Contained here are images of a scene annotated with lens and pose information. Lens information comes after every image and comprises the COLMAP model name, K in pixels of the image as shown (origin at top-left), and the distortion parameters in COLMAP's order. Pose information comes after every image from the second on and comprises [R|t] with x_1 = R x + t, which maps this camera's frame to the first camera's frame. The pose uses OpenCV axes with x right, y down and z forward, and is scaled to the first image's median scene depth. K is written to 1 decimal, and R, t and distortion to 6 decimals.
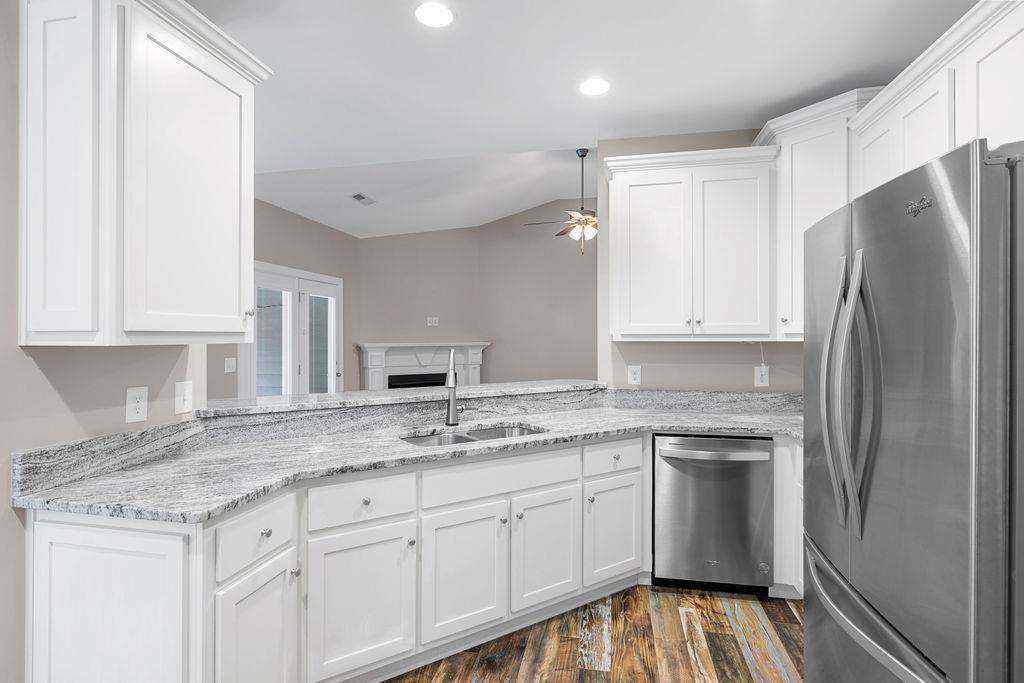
lens RADIAL K [[510.1, 0, 510.2], [0, 510.1, 335.8], [0, 0, 1]] dist [-0.001935, -0.000770]
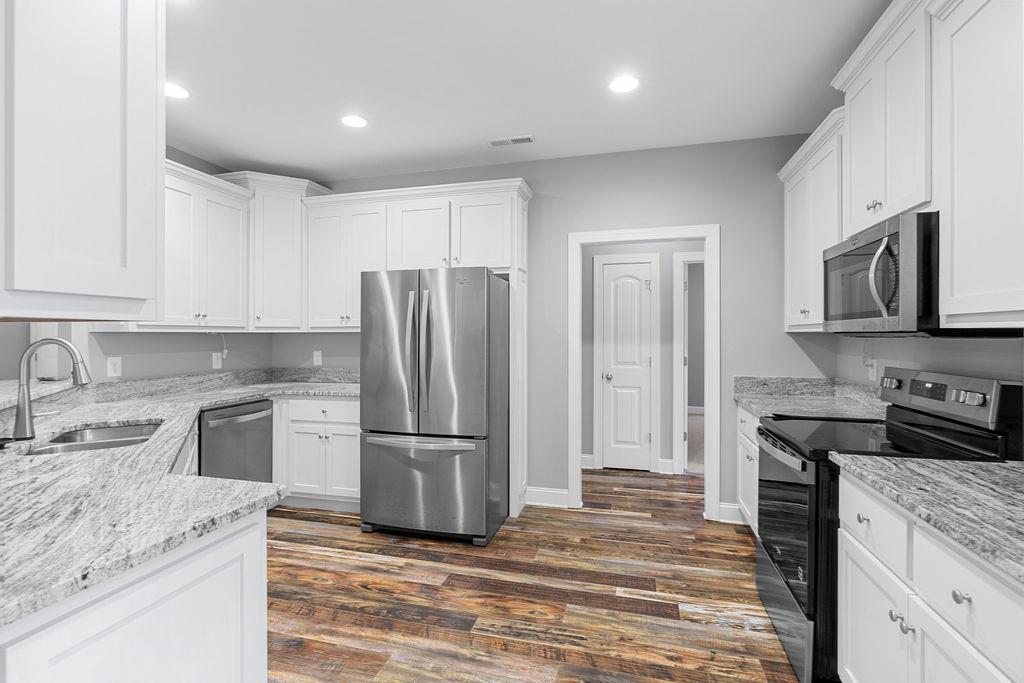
lens RADIAL K [[473.6, 0, 510.0], [0, 473.6, 335.5], [0, 0, 1]] dist [0.000201, 0.000114]
pose [[0.055993, -0.000384, 0.998431, -0.650700], [-0.002635, 0.999996, 0.000532, 0.015234], [-0.998428, -0.002661, 0.055992, 0.203732]]
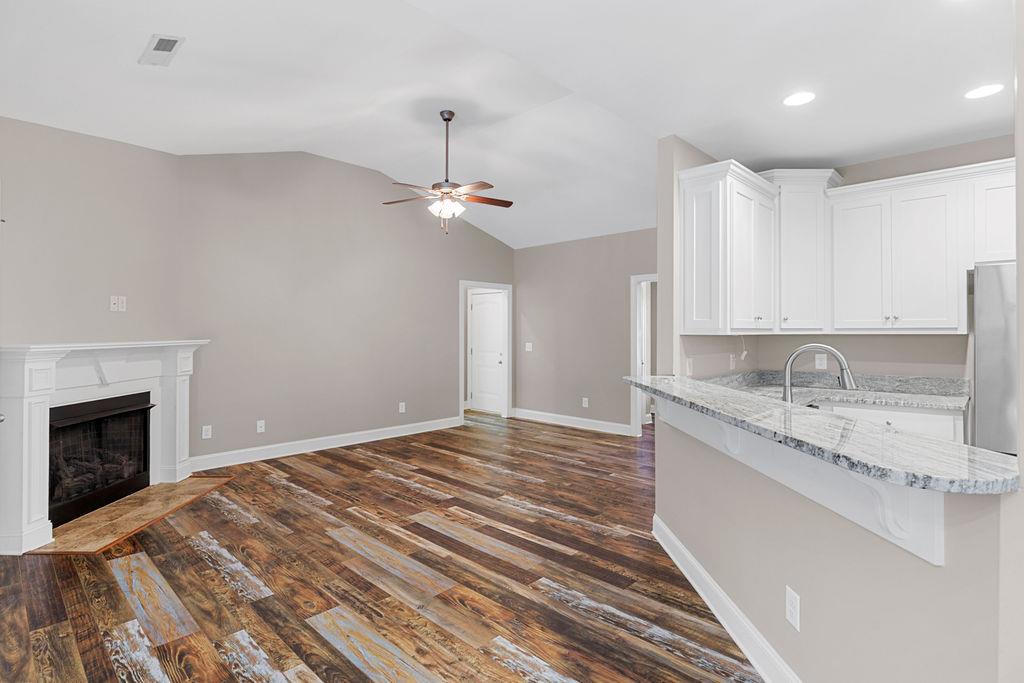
lens RADIAL K [[510.1, 0, 510.2], [0, 510.1, 335.8], [0, 0, 1]] dist [-0.001935, -0.000770]
pose [[0.543766, -0.002633, 0.839233, -0.899575], [-0.001889, 0.999989, 0.004361, 0.009423], [-0.839235, -0.003957, 0.543755, 0.772773]]
